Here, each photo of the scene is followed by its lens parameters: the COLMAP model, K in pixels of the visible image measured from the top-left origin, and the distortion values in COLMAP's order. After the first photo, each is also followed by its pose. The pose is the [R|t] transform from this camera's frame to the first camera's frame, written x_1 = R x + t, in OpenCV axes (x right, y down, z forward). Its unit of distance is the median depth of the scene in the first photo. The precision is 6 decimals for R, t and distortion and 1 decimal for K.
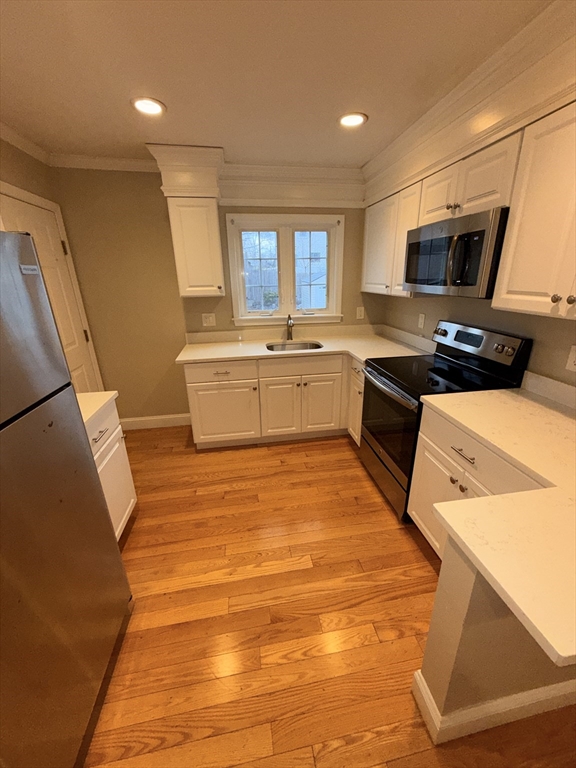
lens RADIAL K [[305.4, 0, 289.6], [0, 305.4, 382.7], [0, 0, 1]] dist [-0.000148, -0.000124]
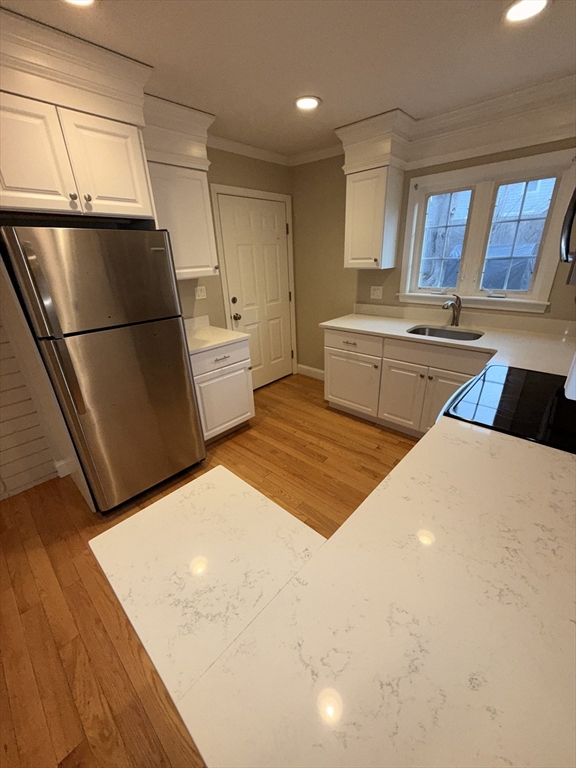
lens RADIAL K [[305.4, 0, 289.6], [0, 305.4, 382.7], [0, 0, 1]] dist [-0.000148, -0.000124]
pose [[0.612828, 0.302408, -0.730062, 0.442616], [-0.240875, 0.951397, 0.191895, -0.051729], [0.752609, 0.058255, 0.655886, 0.148620]]
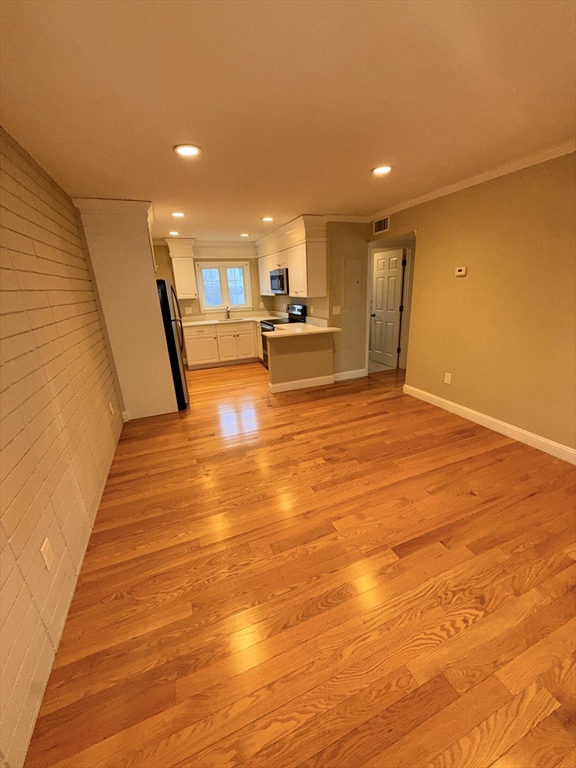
lens RADIAL K [[305.4, 0, 289.6], [0, 305.4, 382.7], [0, 0, 1]] dist [-0.000148, -0.000124]
pose [[0.976159, -0.085987, 0.199299, -0.054836], [0.093590, 0.995188, -0.029028, 0.462387], [-0.195844, 0.046988, 0.979509, -1.301666]]
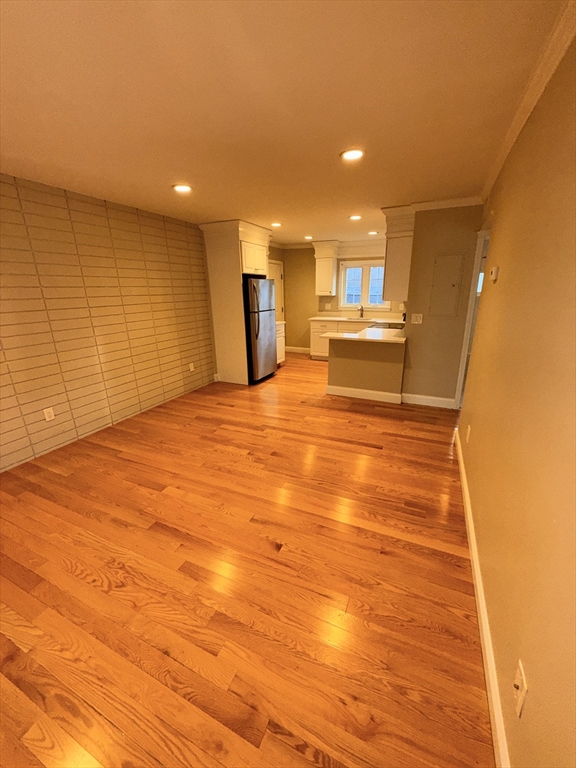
lens RADIAL K [[305.4, 0, 289.6], [0, 305.4, 382.7], [0, 0, 1]] dist [-0.000148, -0.000124]
pose [[0.829188, 0.173909, -0.531228, 0.913404], [-0.190224, 0.981438, 0.024376, 0.399123], [0.525607, 0.080841, 0.846878, -1.172063]]
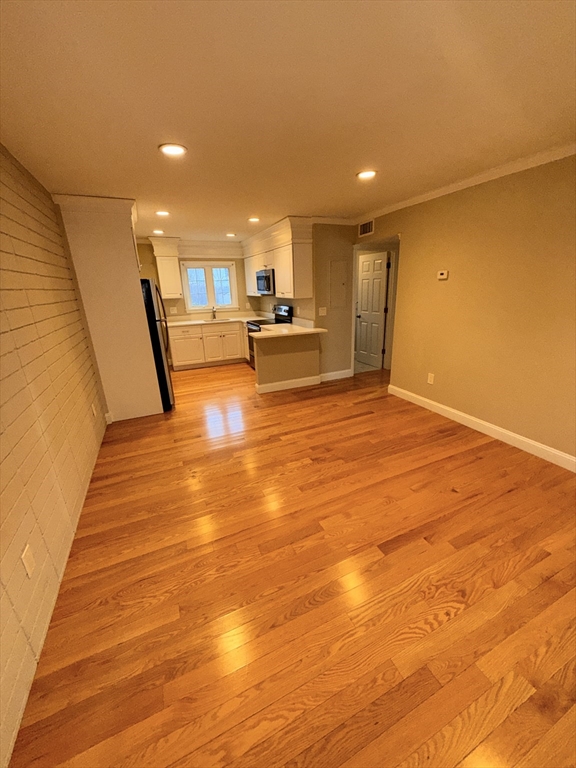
lens RADIAL K [[305.4, 0, 289.6], [0, 305.4, 382.7], [0, 0, 1]] dist [-0.000148, -0.000124]
pose [[0.966020, -0.088278, 0.242925, -0.057754], [0.097319, 0.994928, -0.025449, 0.460002], [-0.239447, 0.048225, 0.969711, -1.306685]]
